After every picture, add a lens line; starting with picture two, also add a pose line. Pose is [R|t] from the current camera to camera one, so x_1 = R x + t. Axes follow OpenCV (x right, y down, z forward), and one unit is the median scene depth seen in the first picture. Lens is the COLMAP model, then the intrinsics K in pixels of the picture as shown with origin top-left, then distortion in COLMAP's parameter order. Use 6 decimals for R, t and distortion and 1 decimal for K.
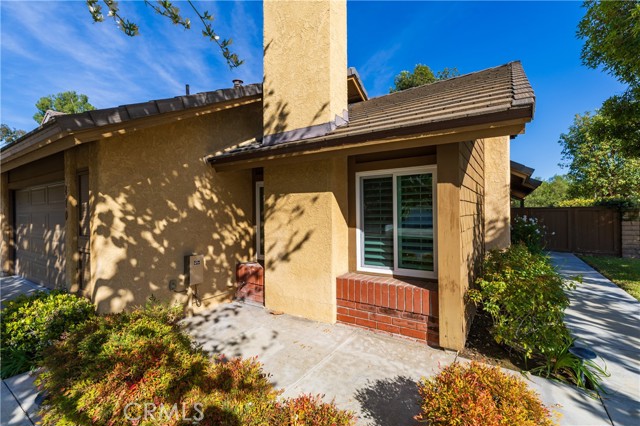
lens RADIAL K [[294.6, 0, 316.6], [0, 294.6, 208.2], [0, 0, 1]] dist [0.015869, -0.002420]
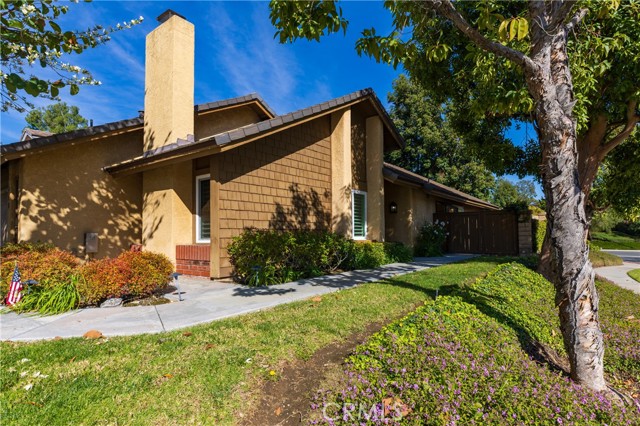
lens RADIAL K [[352.6, 0, 319.7], [0, 352.6, 209.9], [0, 0, 1]] dist [0.002063, 0.004541]
pose [[0.997652, -0.002680, -0.068440, 0.863261], [-0.000829, 0.998689, -0.051187, 0.133405], [0.068488, 0.051124, 0.996341, -0.698893]]
